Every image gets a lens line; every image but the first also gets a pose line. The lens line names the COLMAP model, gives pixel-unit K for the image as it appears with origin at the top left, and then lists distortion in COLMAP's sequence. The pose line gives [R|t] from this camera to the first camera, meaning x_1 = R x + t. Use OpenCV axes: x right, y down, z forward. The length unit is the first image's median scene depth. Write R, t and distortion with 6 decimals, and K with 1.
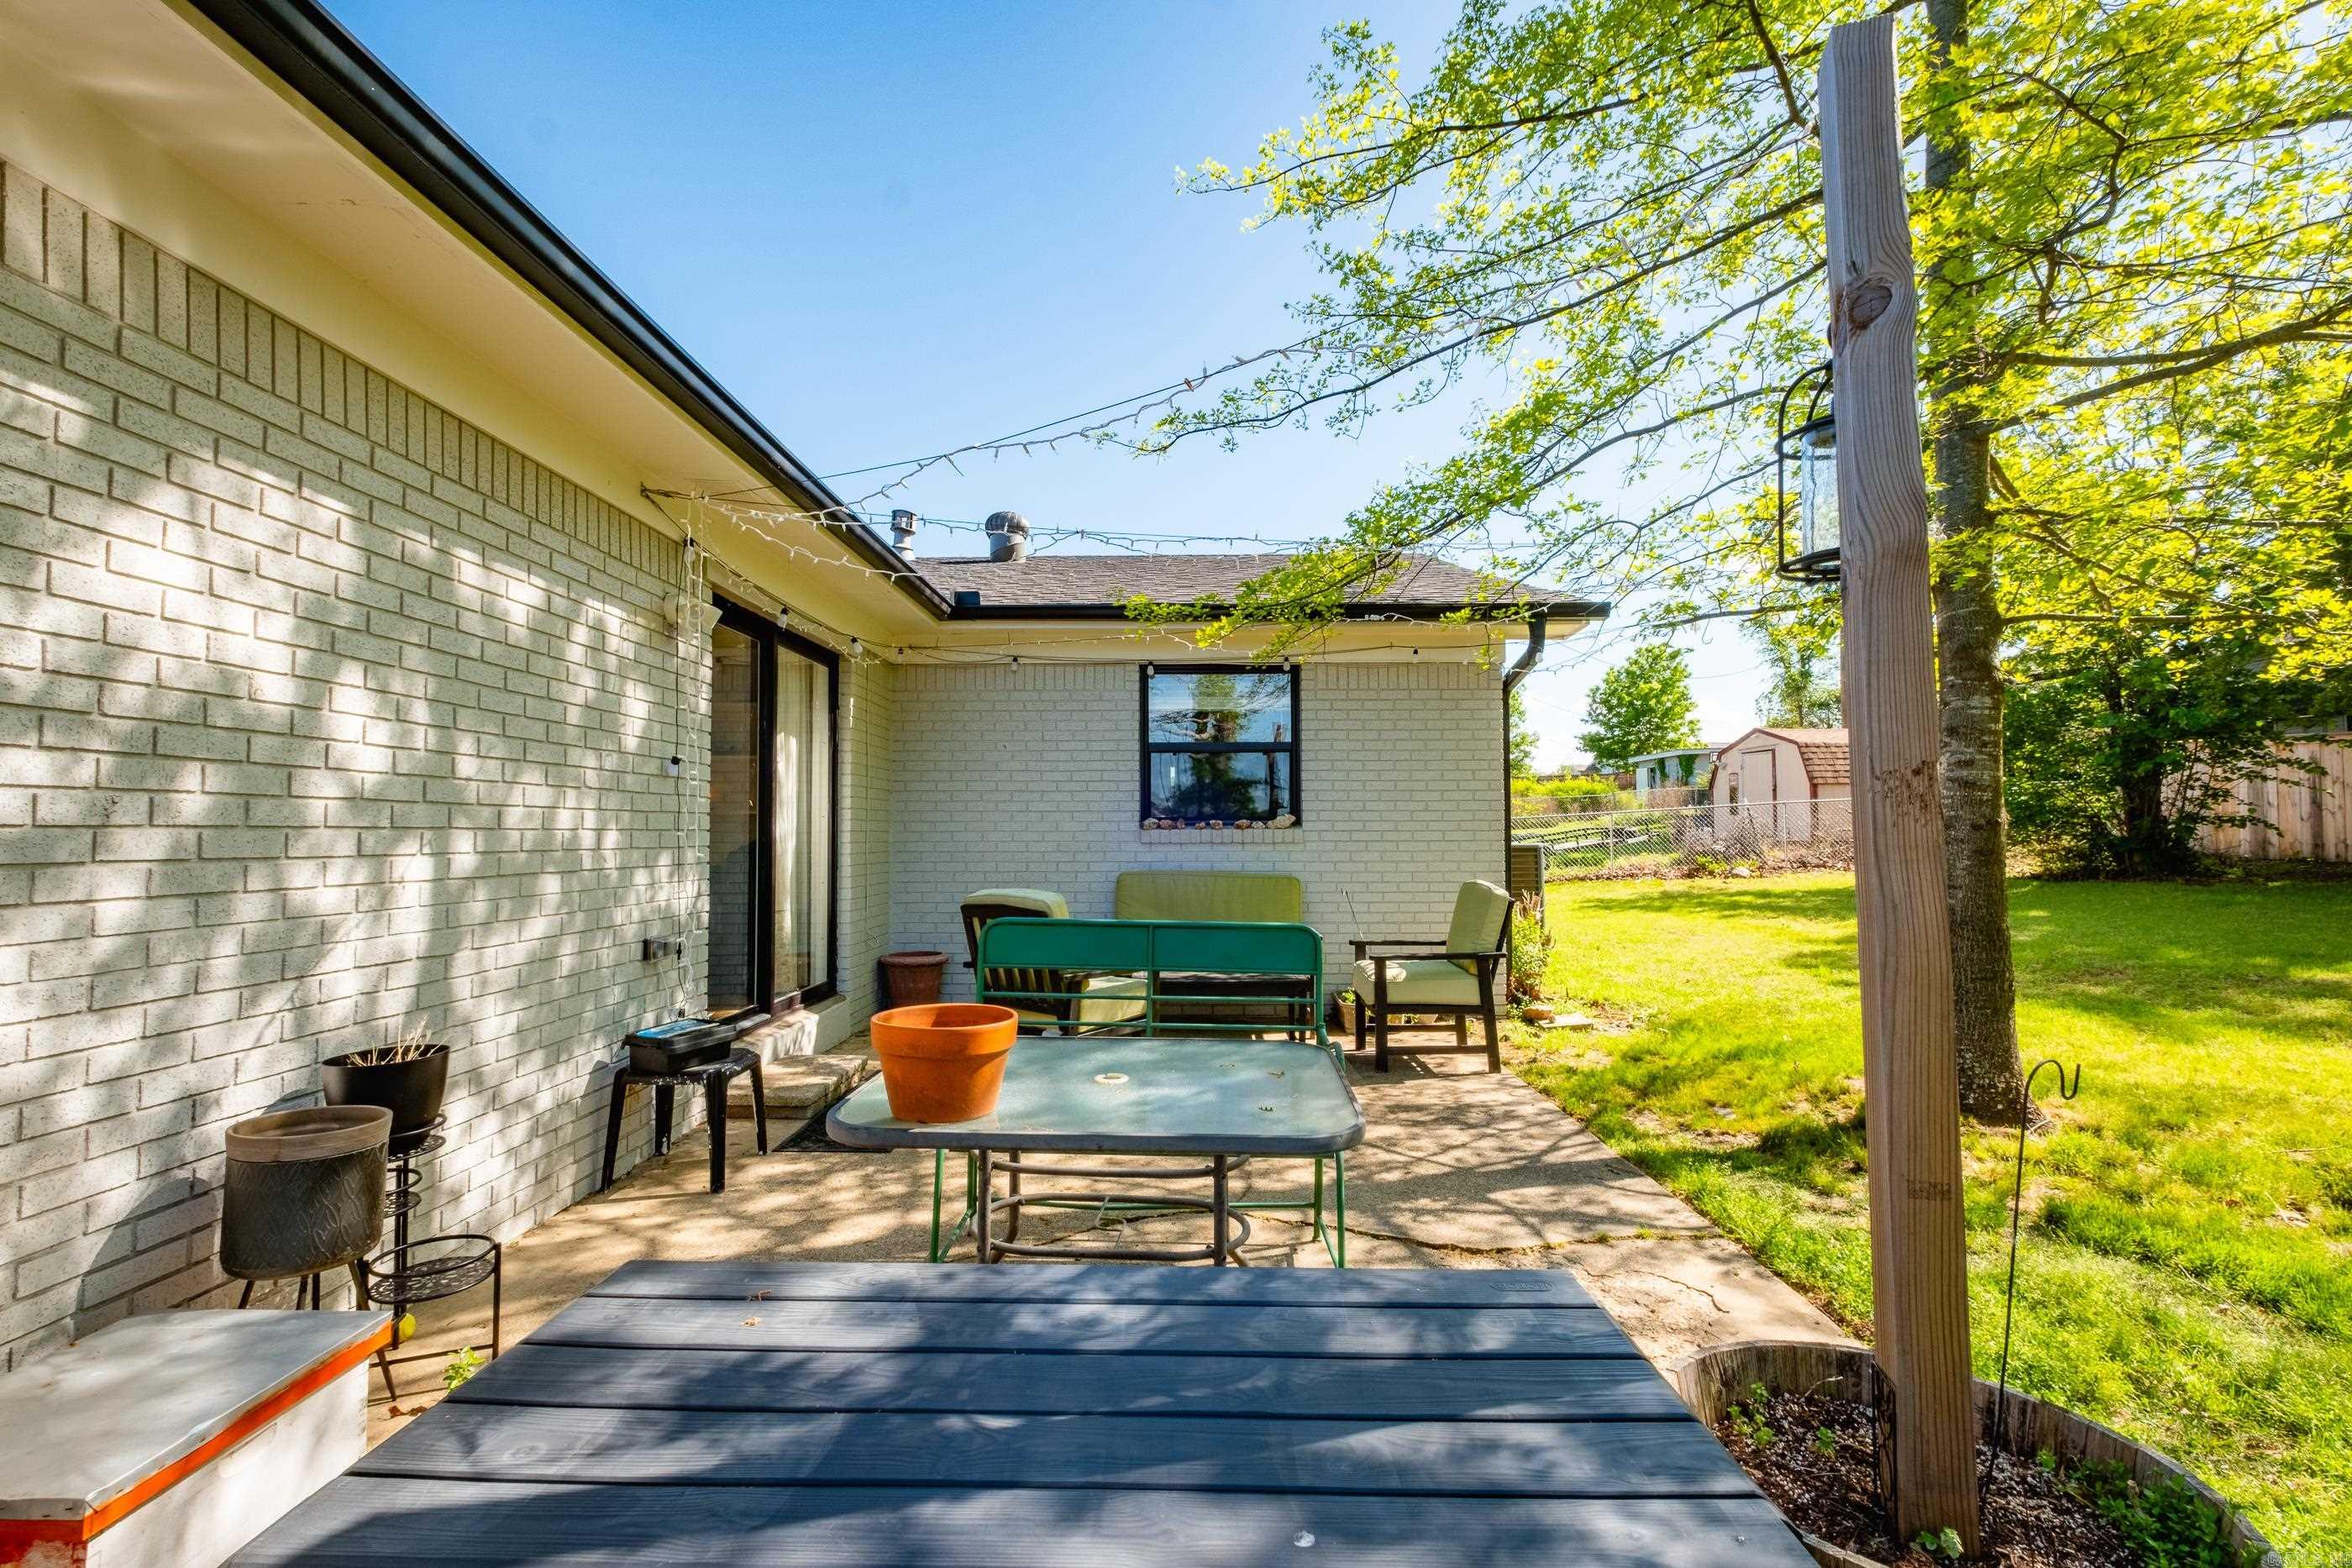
lens RADIAL K [[1039.2, 0, 1164.2], [0, 1039.2, 785.1], [0, 0, 1]] dist [0.001180, -0.004980]
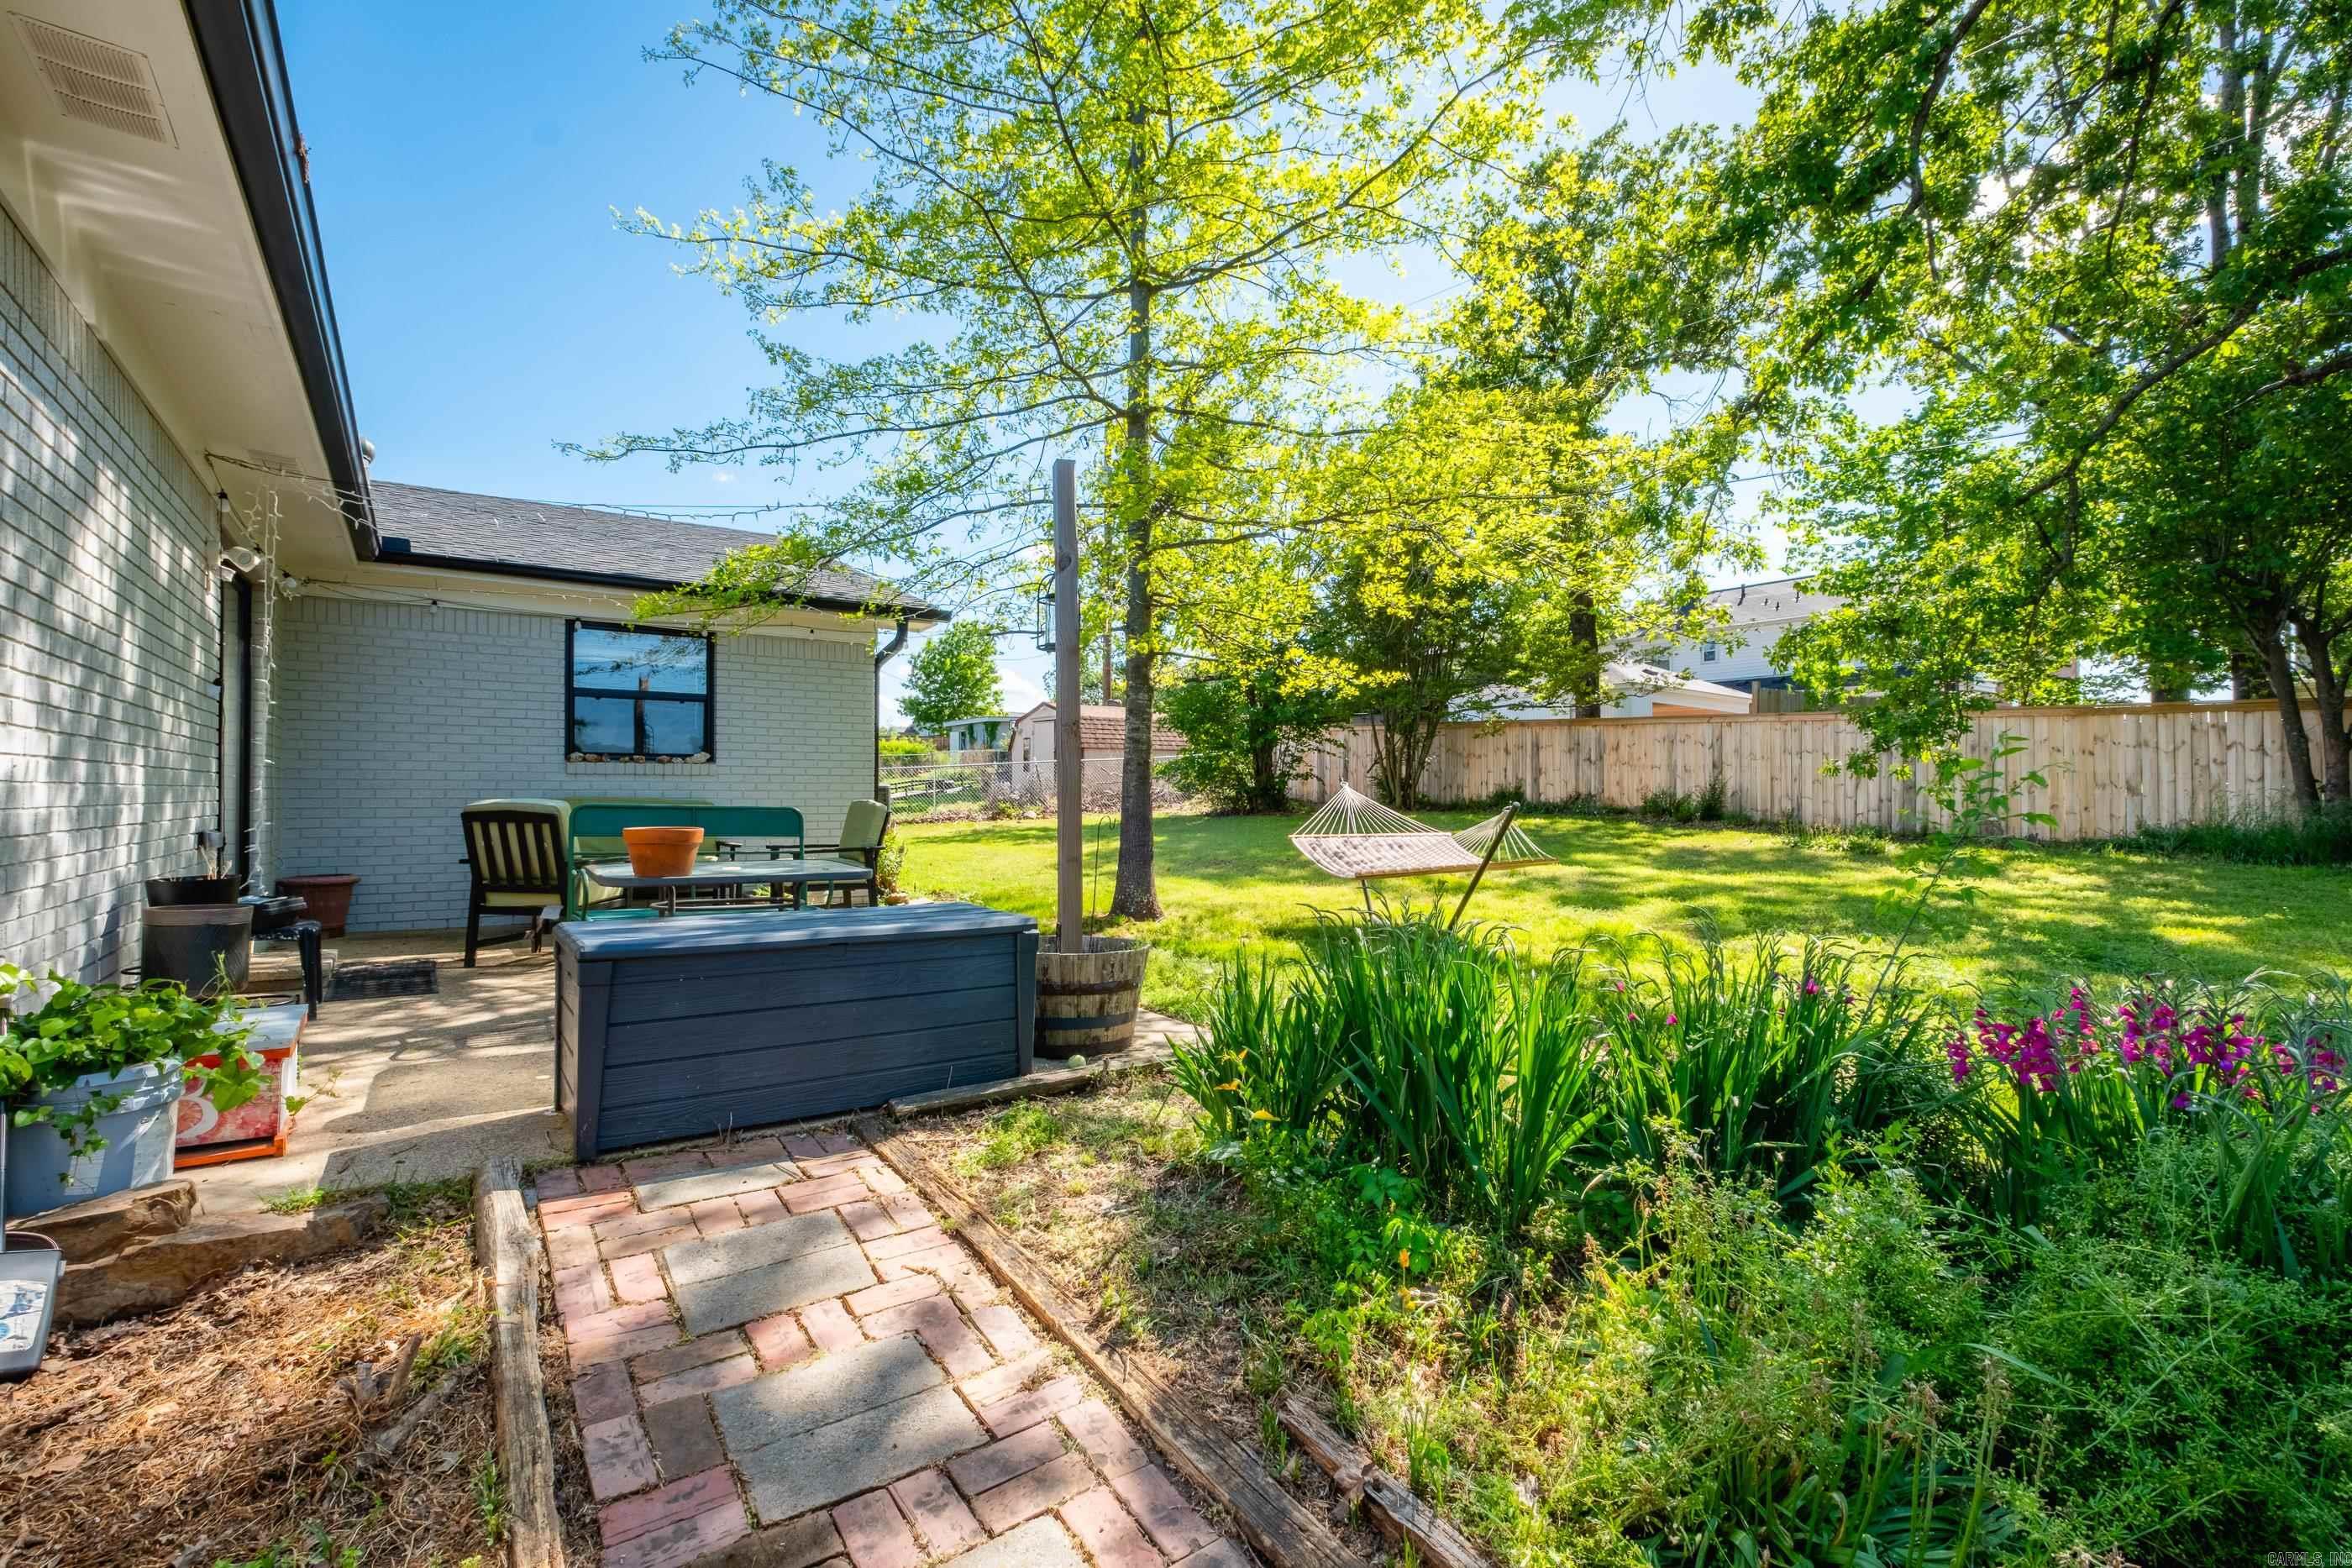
lens RADIAL K [[1063.1, 0, 1204.6], [0, 1063.1, 803.6], [0, 0, 1]] dist [0.003488, -0.003758]
pose [[0.786488, -0.003727, 0.617594, -0.102914], [-0.029624, 0.998603, 0.043751, 0.008277], [-0.616895, -0.052706, 0.785279, -0.194878]]
